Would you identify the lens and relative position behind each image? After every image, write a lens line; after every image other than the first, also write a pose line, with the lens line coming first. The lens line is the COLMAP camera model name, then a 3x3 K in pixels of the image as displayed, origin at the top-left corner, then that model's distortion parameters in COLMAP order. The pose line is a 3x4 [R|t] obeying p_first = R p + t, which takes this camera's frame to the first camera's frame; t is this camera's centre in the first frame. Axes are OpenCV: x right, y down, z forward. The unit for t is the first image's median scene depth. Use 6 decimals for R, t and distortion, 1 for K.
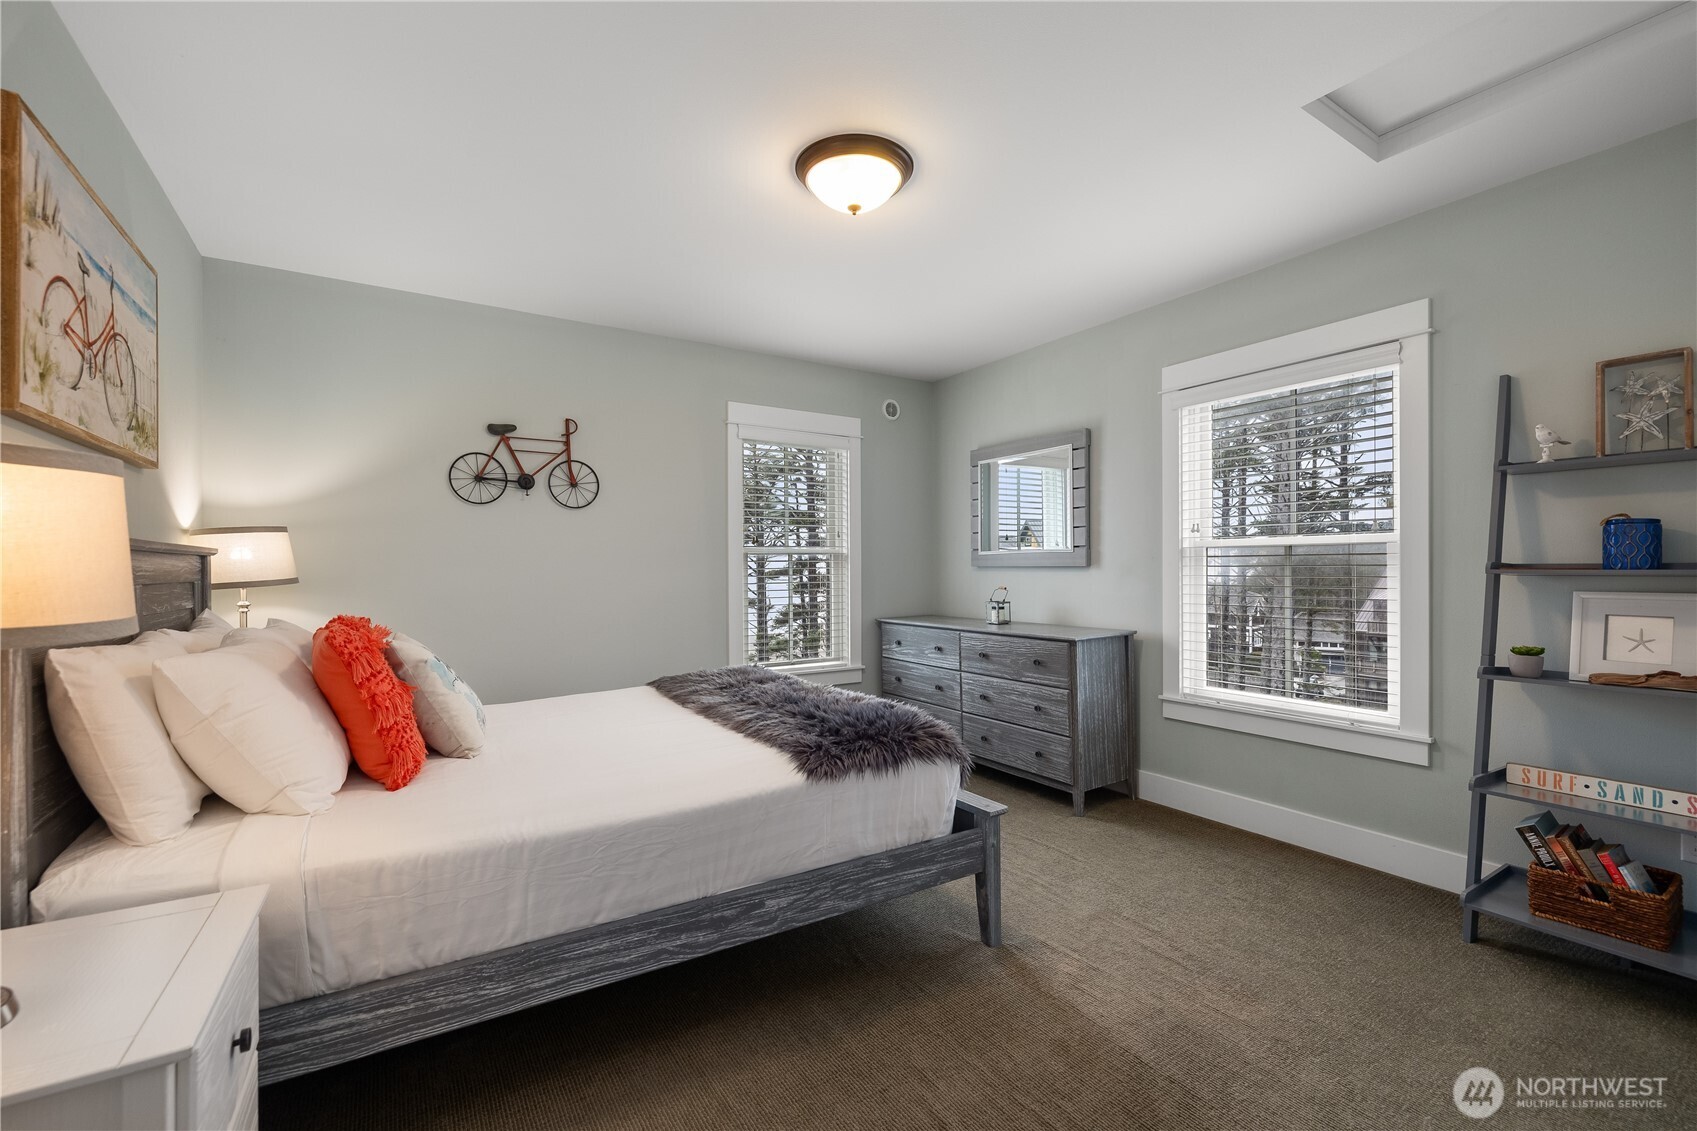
lens RADIAL K [[716.3, 0, 848.7], [0, 716.3, 562.9], [0, 0, 1]] dist [0.003198, -0.000732]
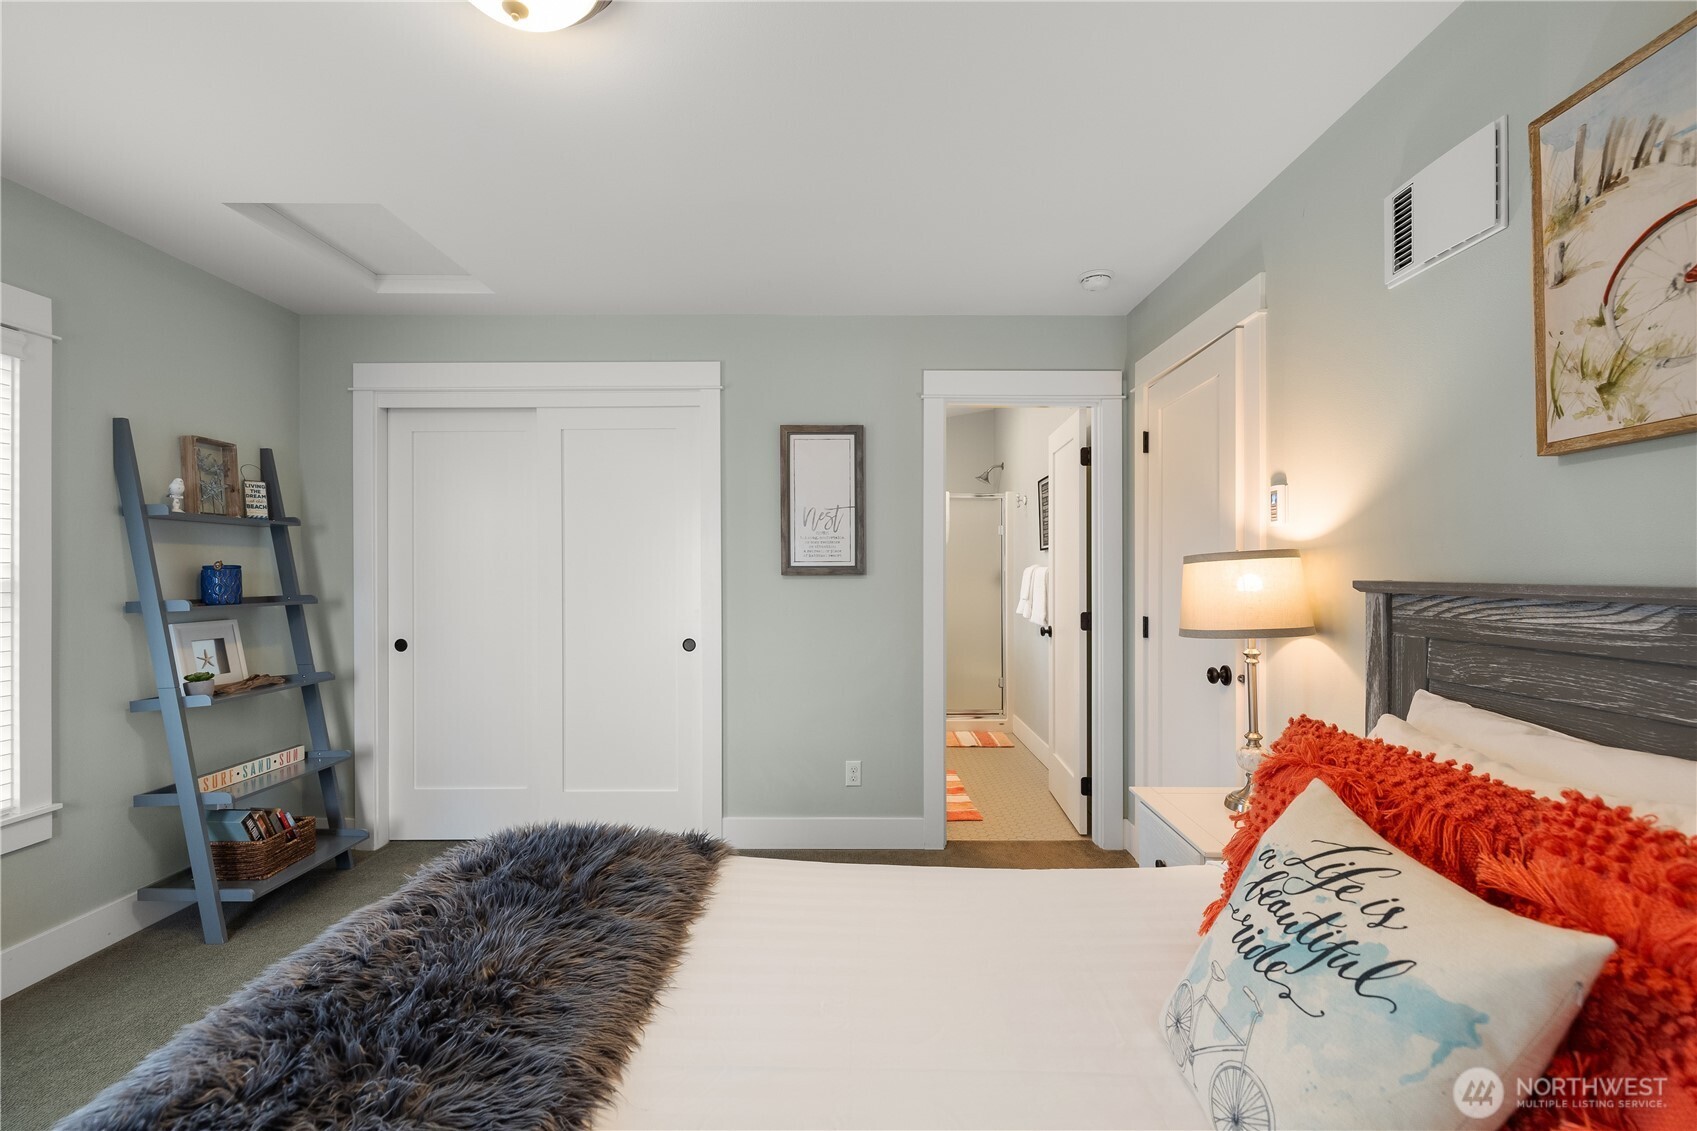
lens RADIAL K [[716.3, 0, 846.1], [0, 716.3, 565.6], [0, 0, 1]] dist [0.003198, -0.000732]
pose [[-0.831038, 0.012801, 0.556069, -0.608159], [0.002830, 0.999819, -0.018788, -0.034668], [-0.556209, -0.014040, -0.830924, 1.501295]]
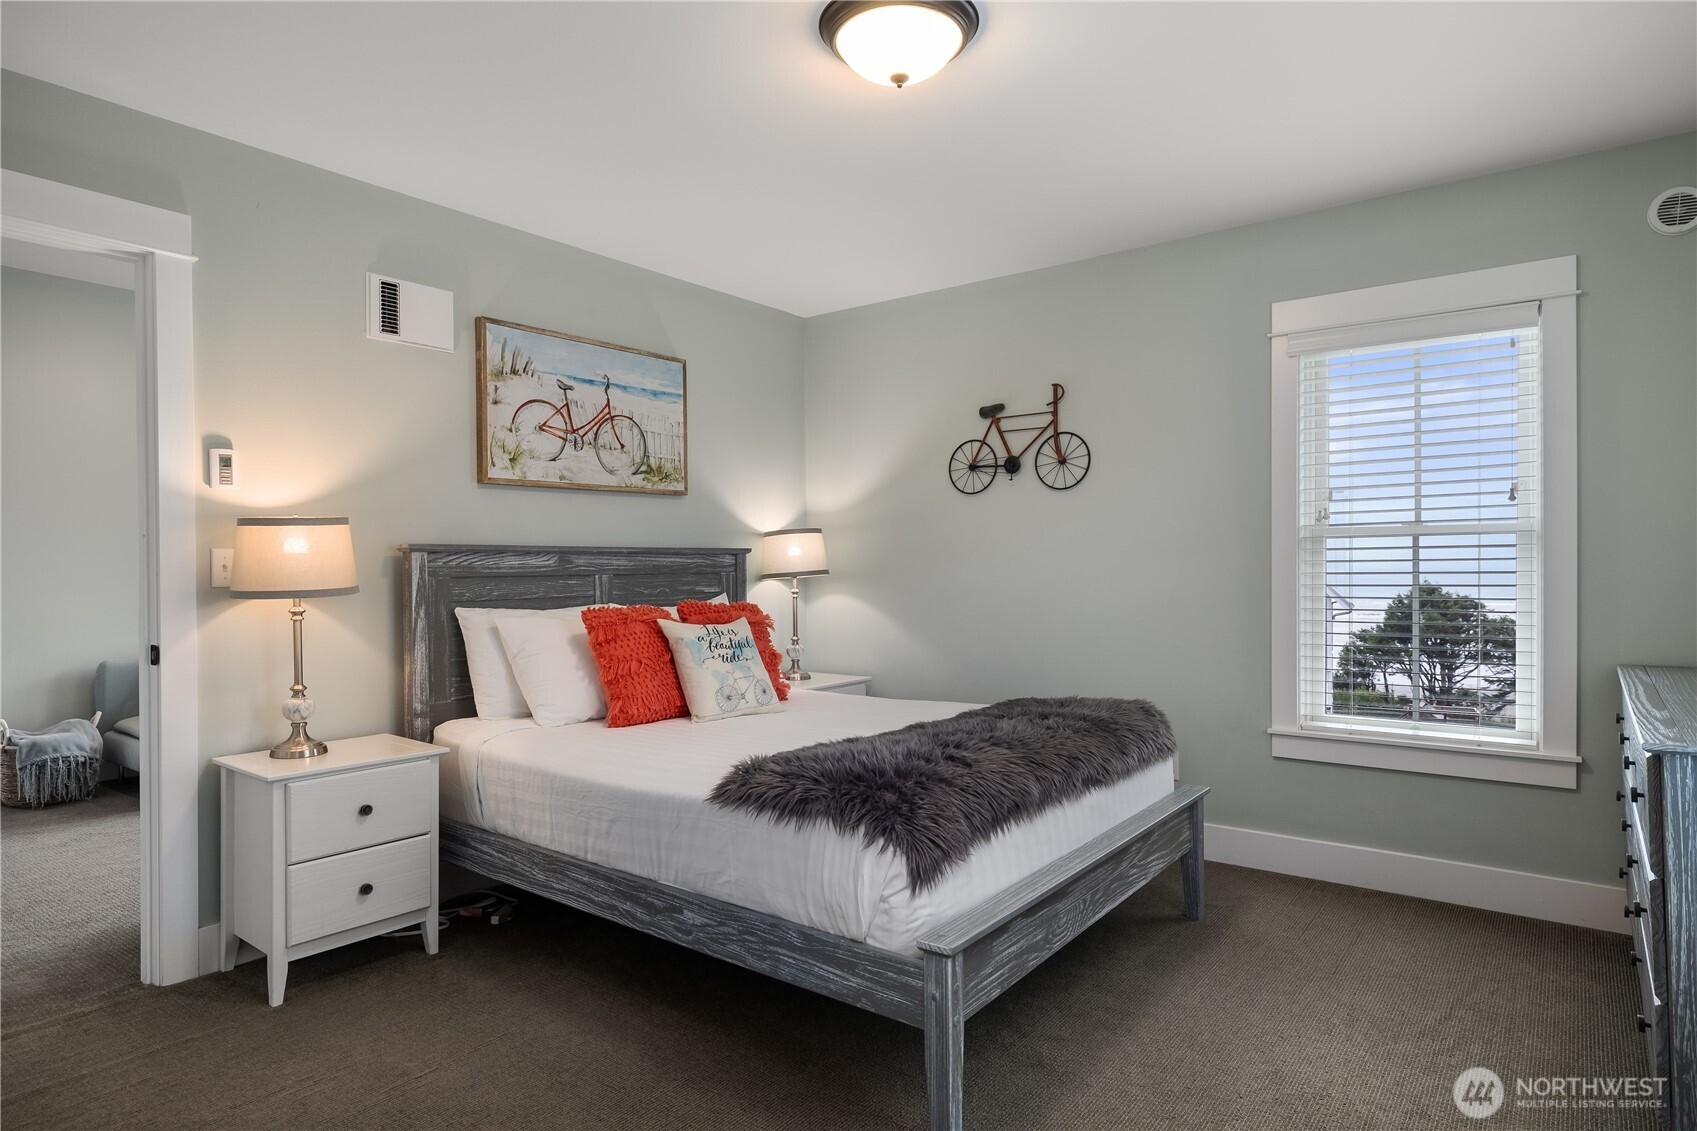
lens RADIAL K [[968.4, 0, 853.3], [0, 968.4, 562.5], [0, 0, 1]] dist [0.002837, -0.000468]
pose [[0.346720, 0.000419, -0.937969, 1.045404], [0.012791, 0.999905, 0.005175, -0.000656], [0.937881, -0.013792, 0.346682, 0.673474]]
